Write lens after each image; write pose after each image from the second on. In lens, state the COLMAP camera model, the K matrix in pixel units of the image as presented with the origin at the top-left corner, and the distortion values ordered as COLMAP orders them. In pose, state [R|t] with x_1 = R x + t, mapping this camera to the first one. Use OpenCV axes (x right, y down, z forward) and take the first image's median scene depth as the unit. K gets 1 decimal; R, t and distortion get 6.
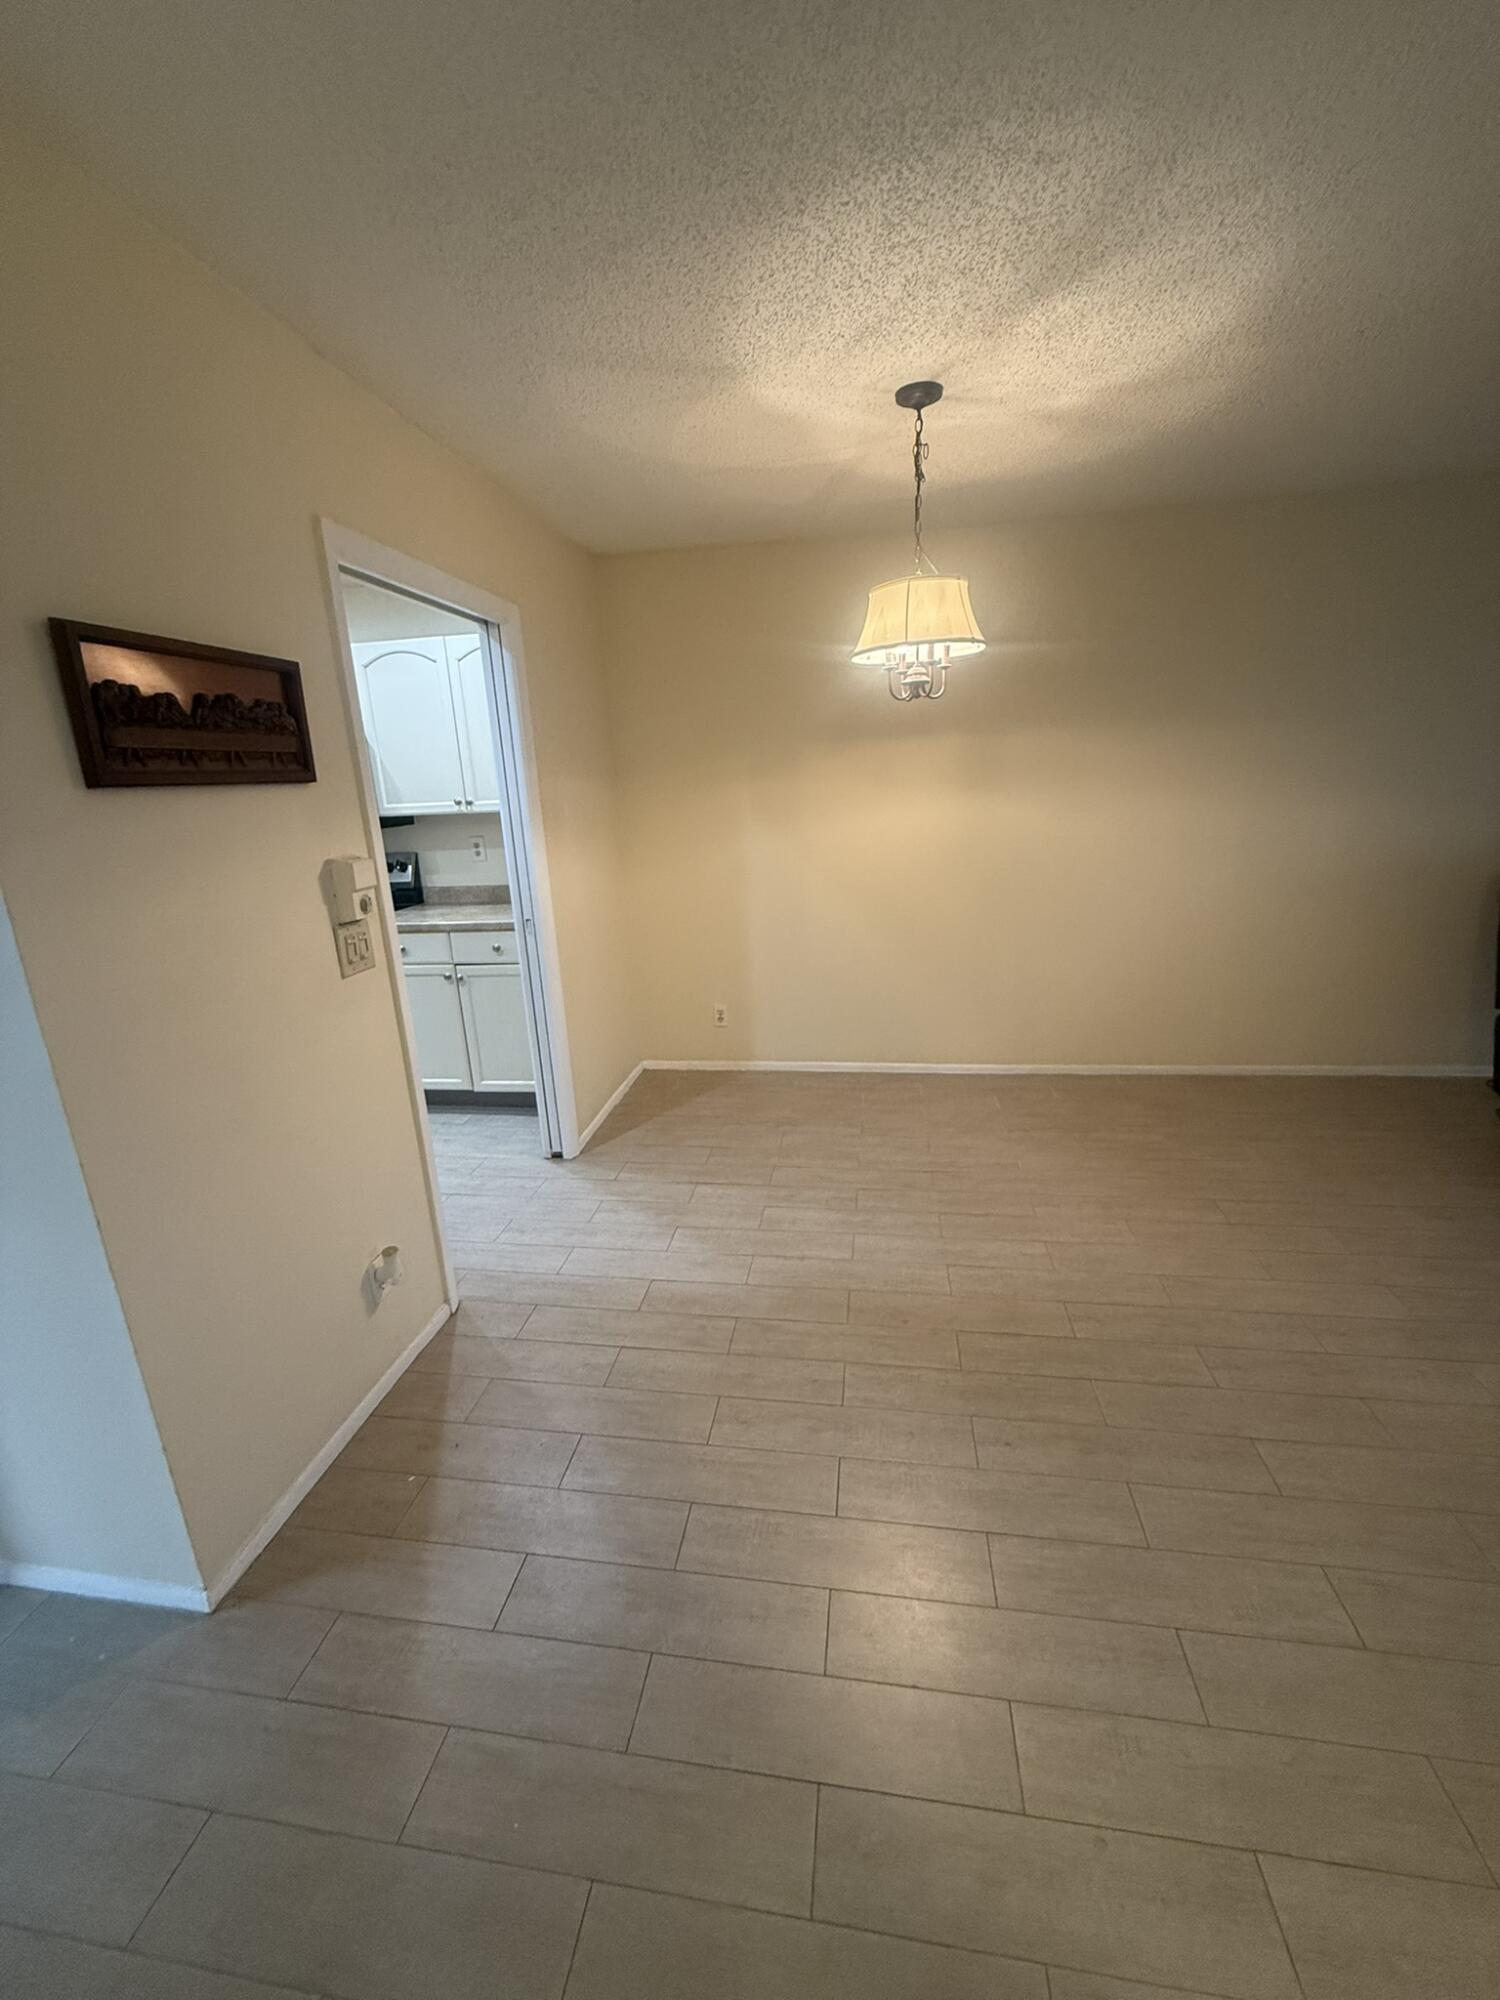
lens RADIAL K [[803.3, 0, 749.8], [0, 803.3, 999.3], [0, 0, 1]] dist [-0.000012, -0.000461]
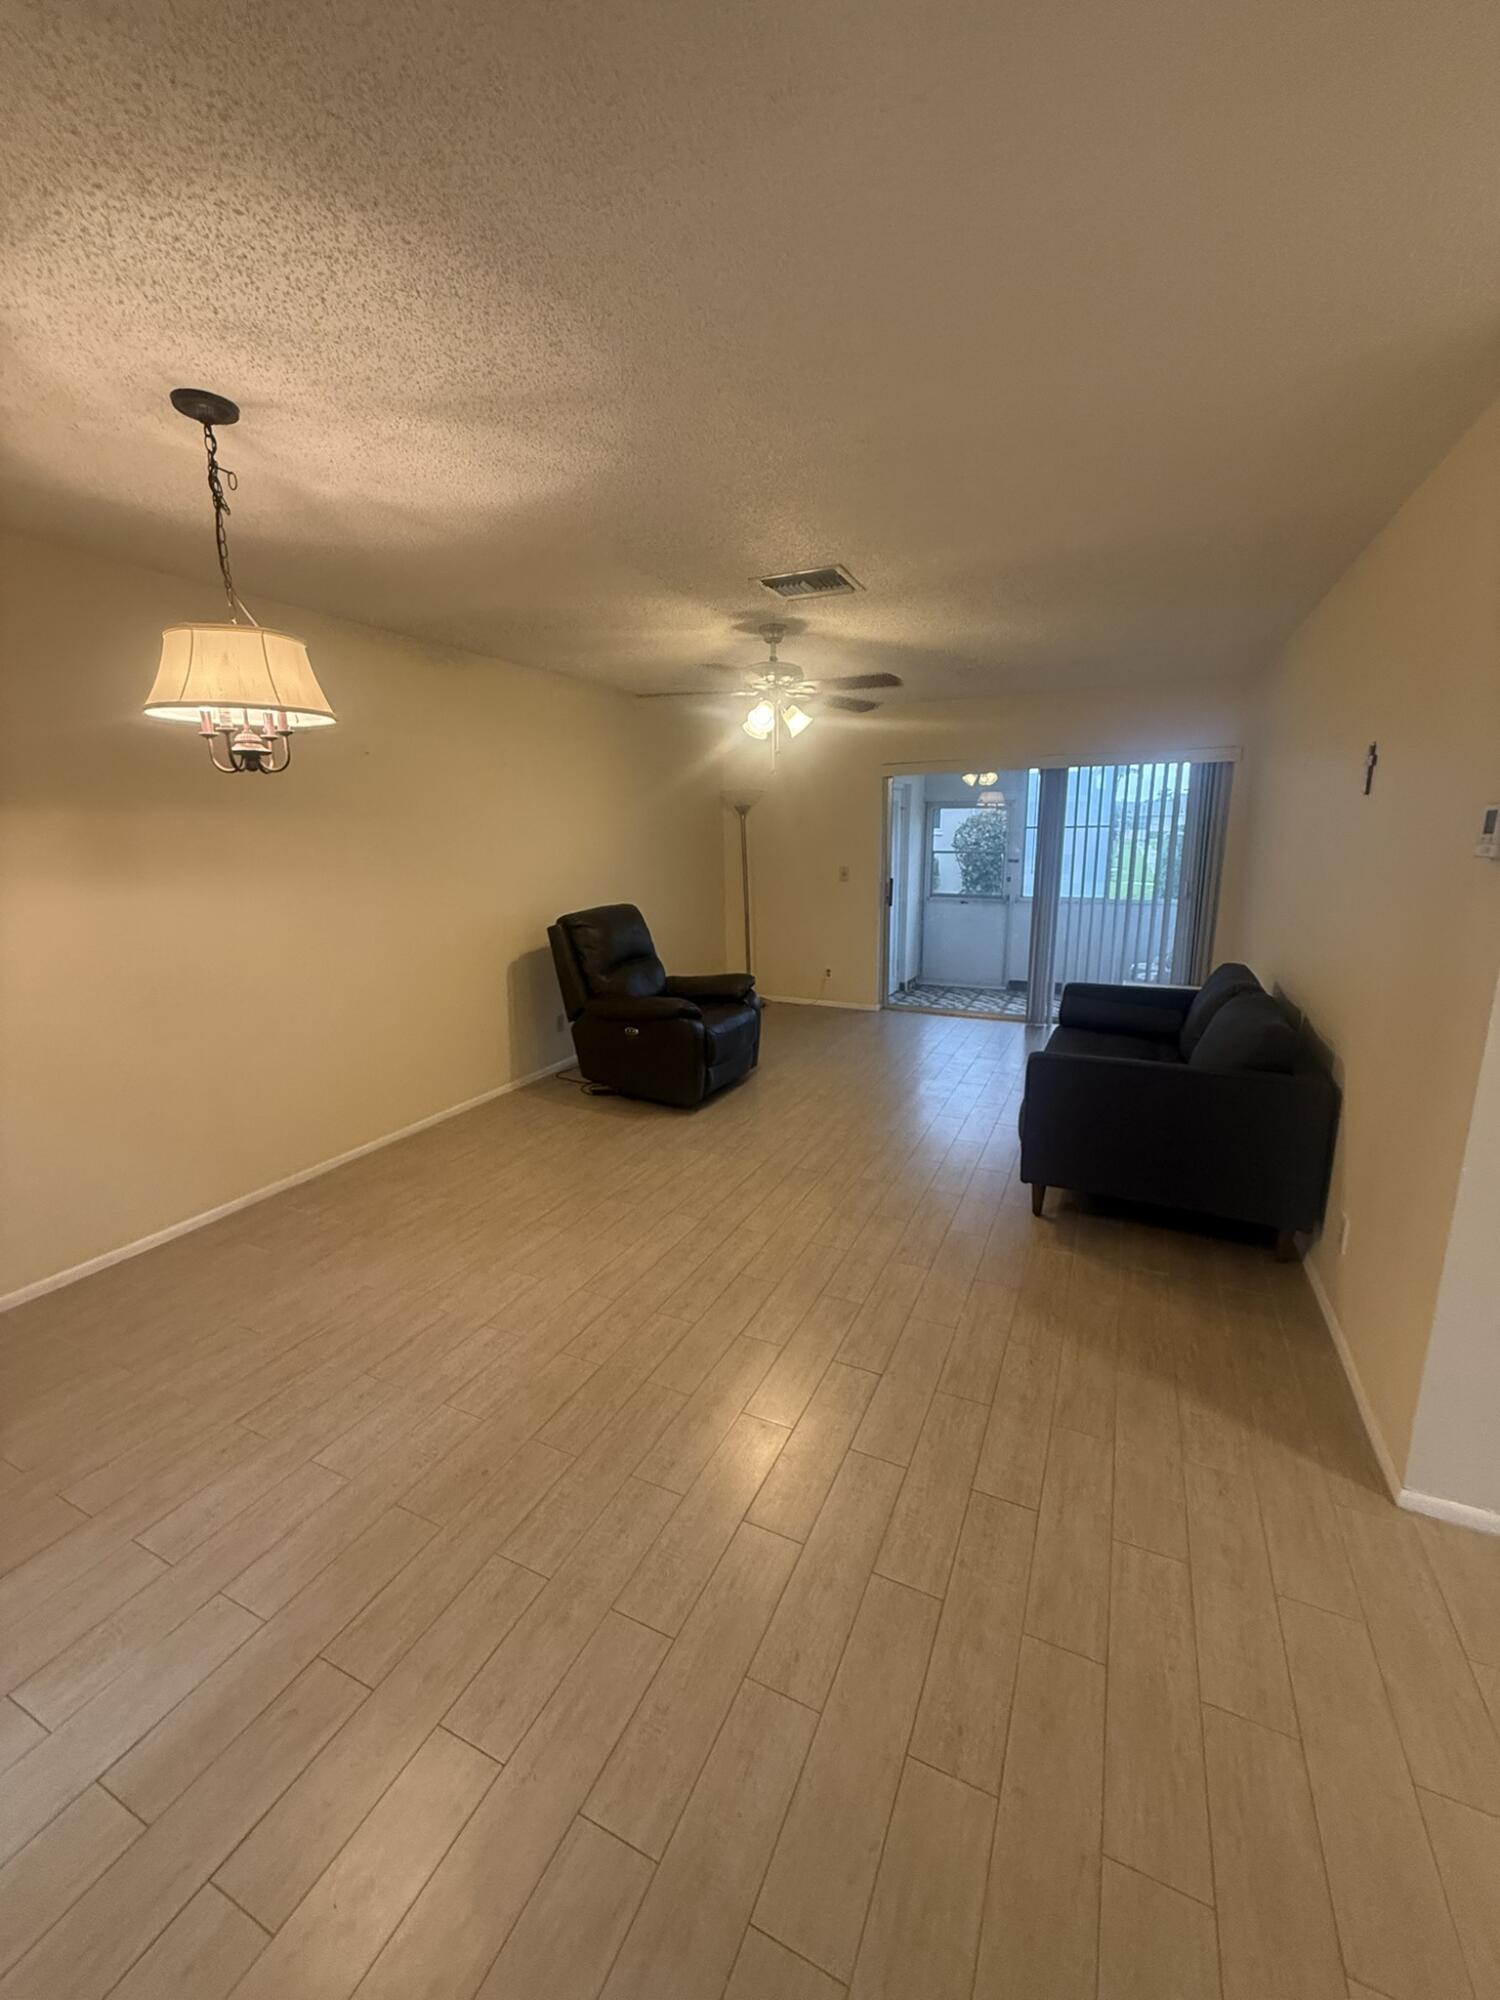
lens RADIAL K [[803.3, 0, 751.2], [0, 803.3, 995.6], [0, 0, 1]] dist [-0.000012, -0.000461]
pose [[0.275399, -0.154367, 0.948855, -0.481510], [0.251662, 0.964179, 0.083816, -0.102364], [-0.927805, 0.215708, 0.304382, 0.353498]]
